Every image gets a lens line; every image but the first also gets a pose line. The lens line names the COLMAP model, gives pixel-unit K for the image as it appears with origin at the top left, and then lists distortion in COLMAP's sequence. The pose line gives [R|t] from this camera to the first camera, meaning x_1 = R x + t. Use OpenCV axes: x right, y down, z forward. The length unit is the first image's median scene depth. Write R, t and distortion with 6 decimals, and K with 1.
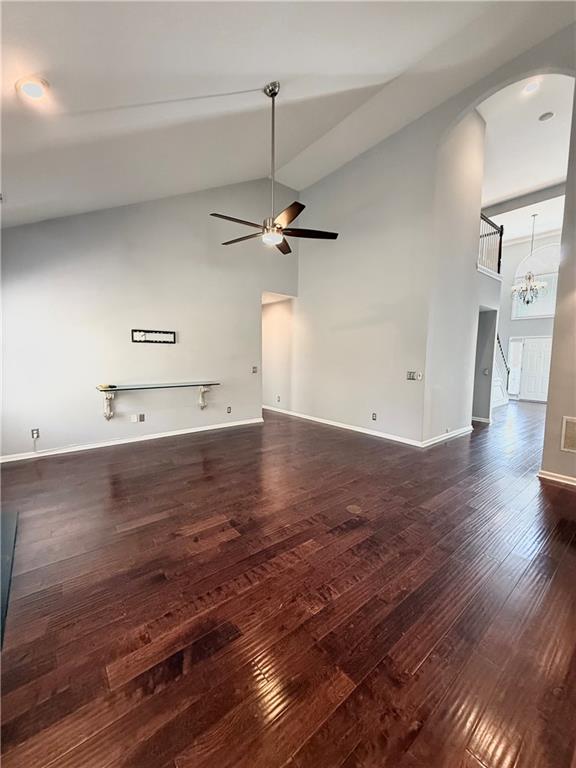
lens RADIAL K [[305.9, 0, 289.7], [0, 305.9, 384.1], [0, 0, 1]] dist [-0.000165, 0.000334]
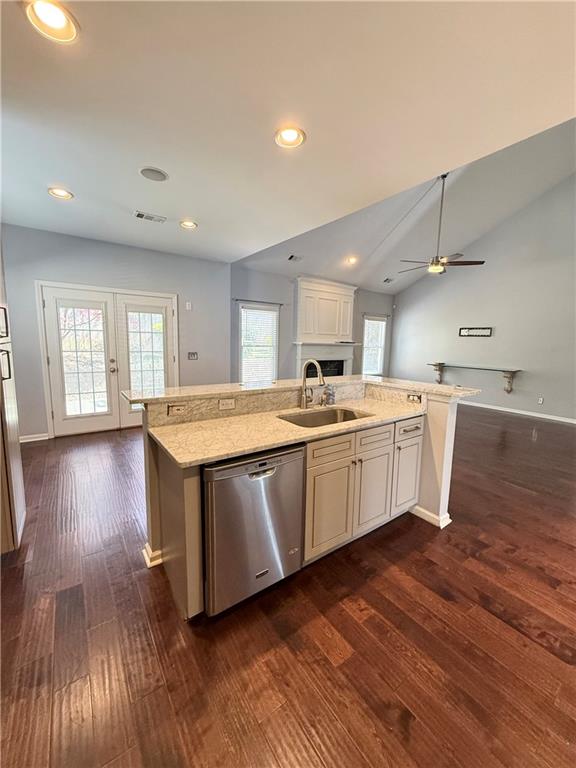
lens RADIAL K [[305.9, 0, 288.9], [0, 305.9, 382.2], [0, 0, 1]] dist [-0.000165, 0.000334]
pose [[-0.060802, 0.126495, -0.990102, 1.084527], [-0.121204, 0.983662, 0.133115, -0.012902], [0.990764, 0.128098, -0.044477, 0.264161]]
